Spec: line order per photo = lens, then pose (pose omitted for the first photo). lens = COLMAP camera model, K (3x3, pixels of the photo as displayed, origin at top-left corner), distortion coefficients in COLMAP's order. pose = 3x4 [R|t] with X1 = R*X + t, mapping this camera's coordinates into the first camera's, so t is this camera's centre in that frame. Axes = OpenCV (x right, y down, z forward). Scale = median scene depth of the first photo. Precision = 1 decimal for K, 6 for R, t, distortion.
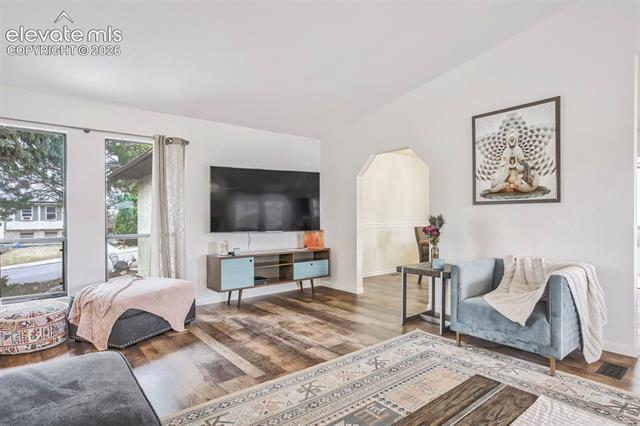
lens RADIAL K [[330.6, 0, 303.7], [0, 330.6, 219.9], [0, 0, 1]] dist [-0.018007, 0.000351]
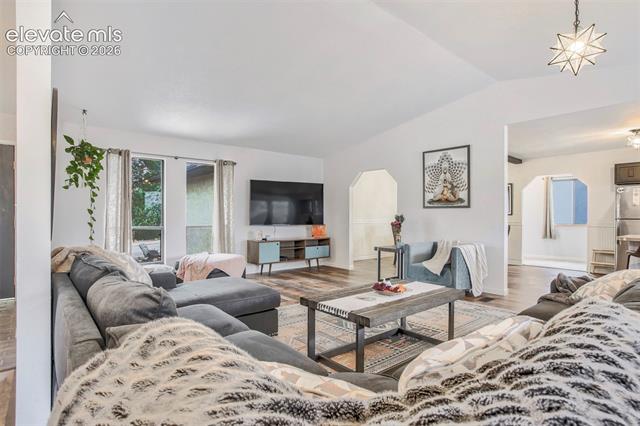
lens RADIAL K [[327.9, 0, 308.4], [0, 327.9, 214.9], [0, 0, 1]] dist [-0.004985, 0.001433]
pose [[0.999388, 0.008879, 0.033845, -0.082926], [-0.008665, 0.999942, -0.006455, 0.000929], [-0.033900, 0.006157, 0.999406, -0.531024]]
